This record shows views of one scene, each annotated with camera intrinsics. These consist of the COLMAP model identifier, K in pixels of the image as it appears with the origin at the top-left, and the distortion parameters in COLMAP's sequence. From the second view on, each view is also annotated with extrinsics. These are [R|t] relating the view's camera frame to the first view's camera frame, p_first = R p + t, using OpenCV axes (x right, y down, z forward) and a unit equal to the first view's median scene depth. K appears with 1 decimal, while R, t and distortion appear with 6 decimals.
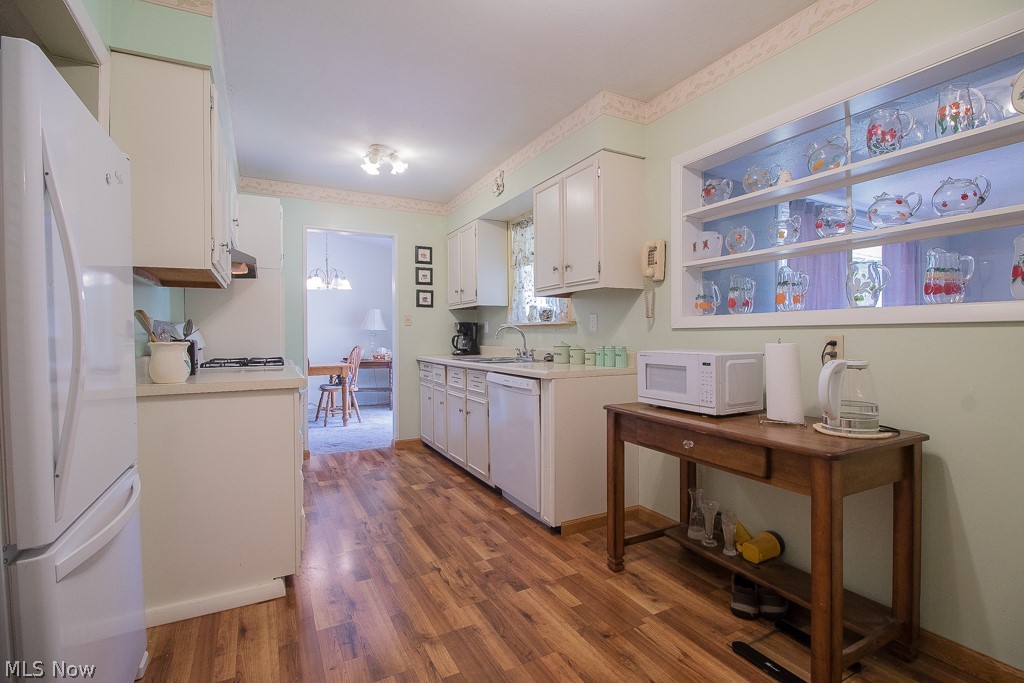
lens RADIAL K [[474.4, 0, 523.9], [0, 474.4, 338.6], [0, 0, 1]] dist [-0.002952, -0.000540]
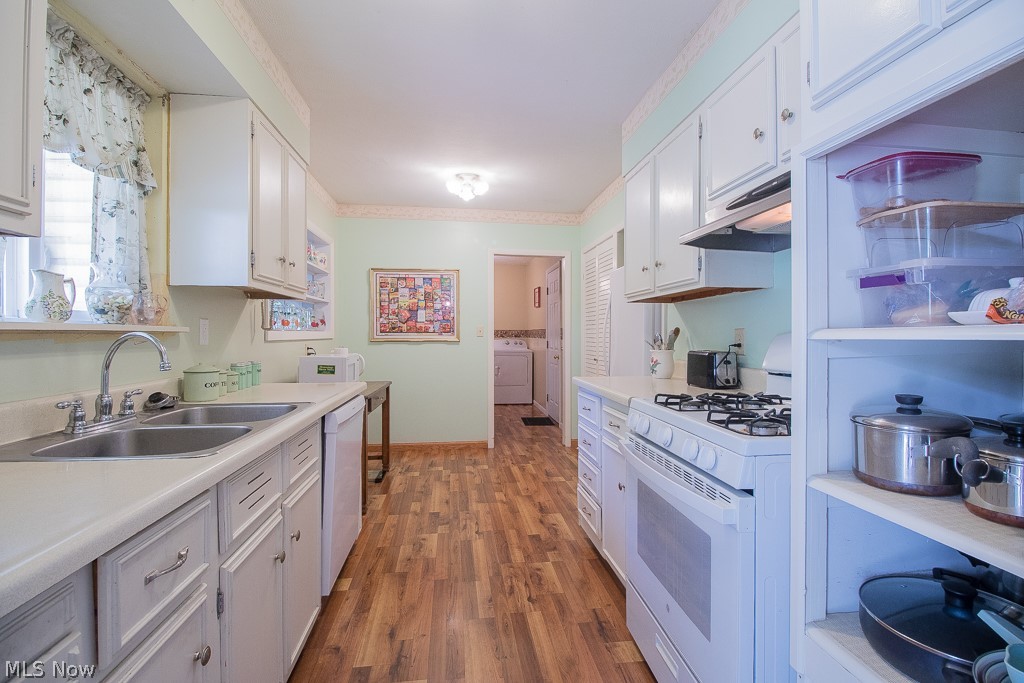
lens RADIAL K [[474.4, 0, 523.9], [0, 474.4, 338.6], [0, 0, 1]] dist [-0.002952, -0.000540]
pose [[-0.936255, 0.004020, 0.351298, -0.753723], [0.009846, 0.999842, 0.014799, -0.041682], [-0.351183, 0.017314, -0.936147, 2.167309]]
